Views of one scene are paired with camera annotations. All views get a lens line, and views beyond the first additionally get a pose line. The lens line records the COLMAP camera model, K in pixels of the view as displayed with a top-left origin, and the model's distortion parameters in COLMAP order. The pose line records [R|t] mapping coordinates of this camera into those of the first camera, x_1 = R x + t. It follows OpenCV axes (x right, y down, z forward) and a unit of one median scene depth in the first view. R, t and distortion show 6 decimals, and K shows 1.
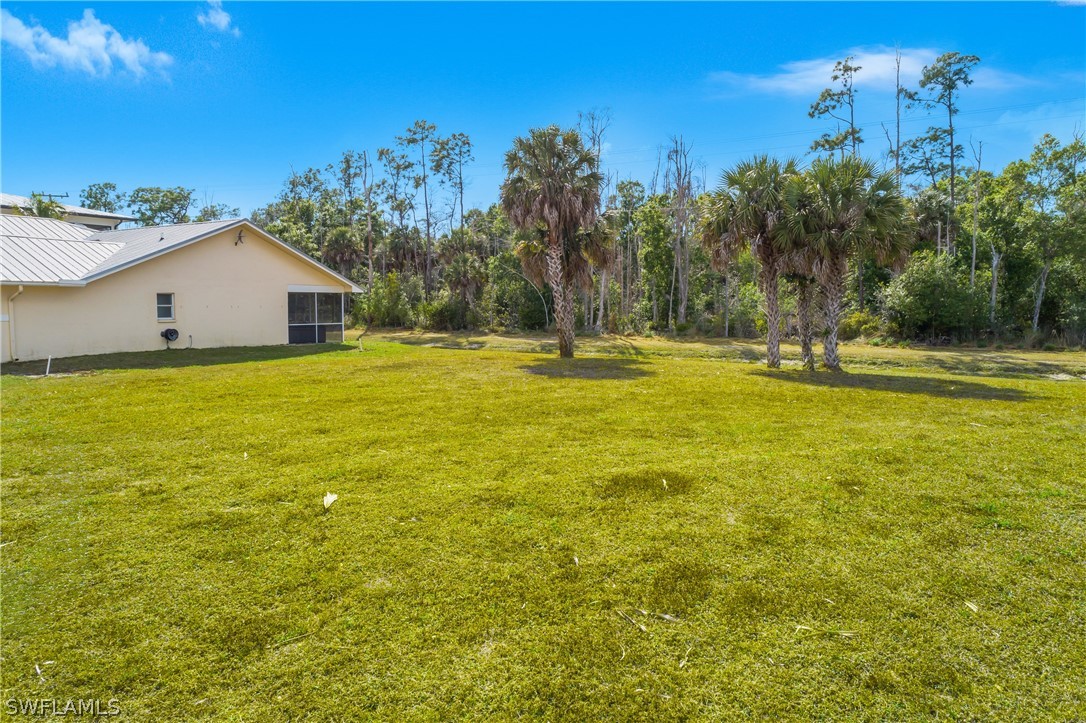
lens RADIAL K [[726.1, 0, 543.7], [0, 726.1, 385.4], [0, 0, 1]] dist [-0.003253, 0.000586]
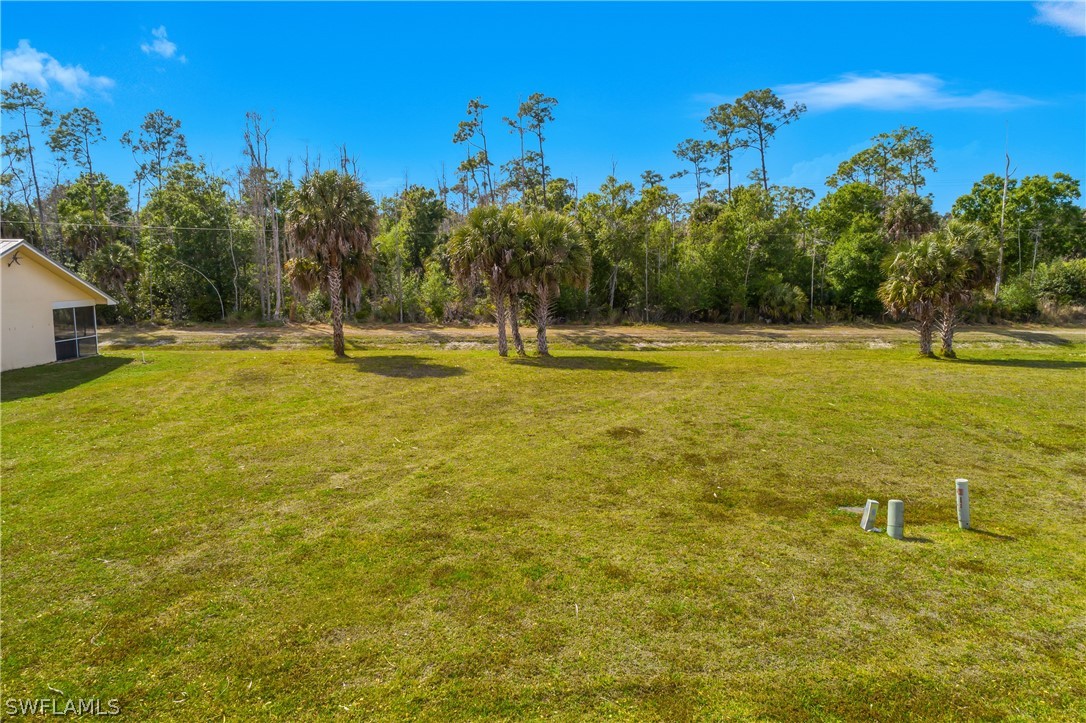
lens RADIAL K [[715.6, 0, 541.5], [0, 715.6, 417.2], [0, 0, 1]] dist [-0.002388, -0.001706]
pose [[0.837602, -0.115547, 0.533921, -0.181374], [0.065206, 0.991534, 0.112287, -0.026337], [-0.542376, -0.059237, 0.838045, -0.109577]]
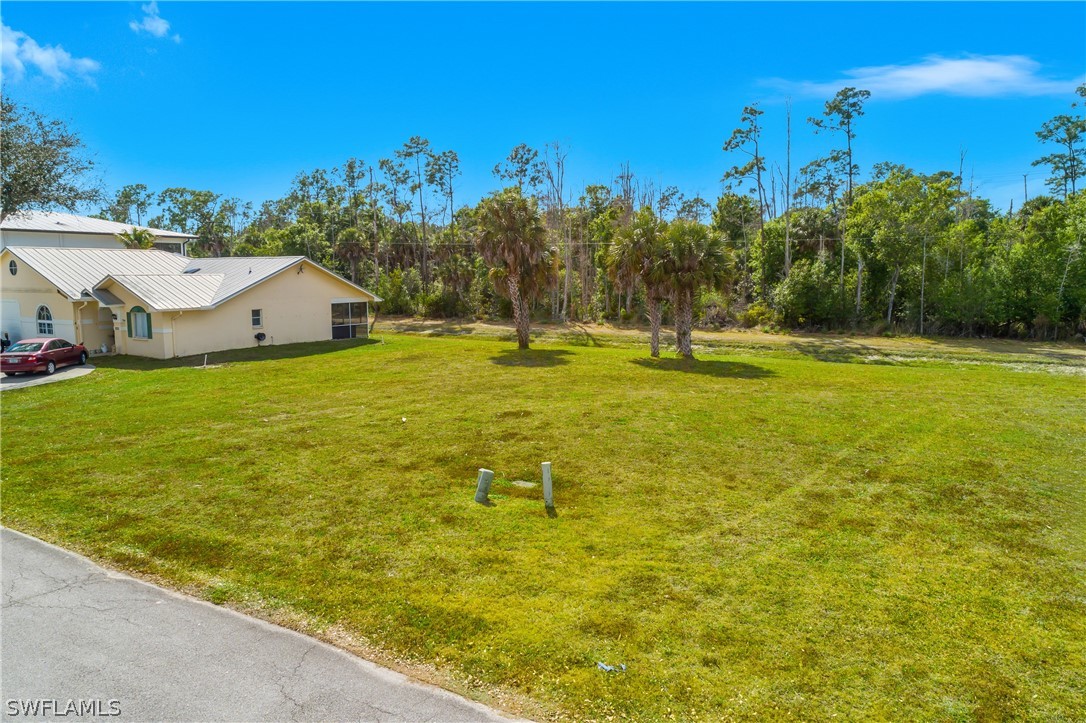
lens RADIAL K [[715.6, 0, 541.5], [0, 715.6, 417.2], [0, 0, 1]] dist [-0.002388, -0.001706]
pose [[0.999959, -0.007666, 0.004833, 0.031360], [0.007225, 0.996313, 0.085485, -0.012074], [-0.005471, -0.085447, 0.996328, -0.241010]]
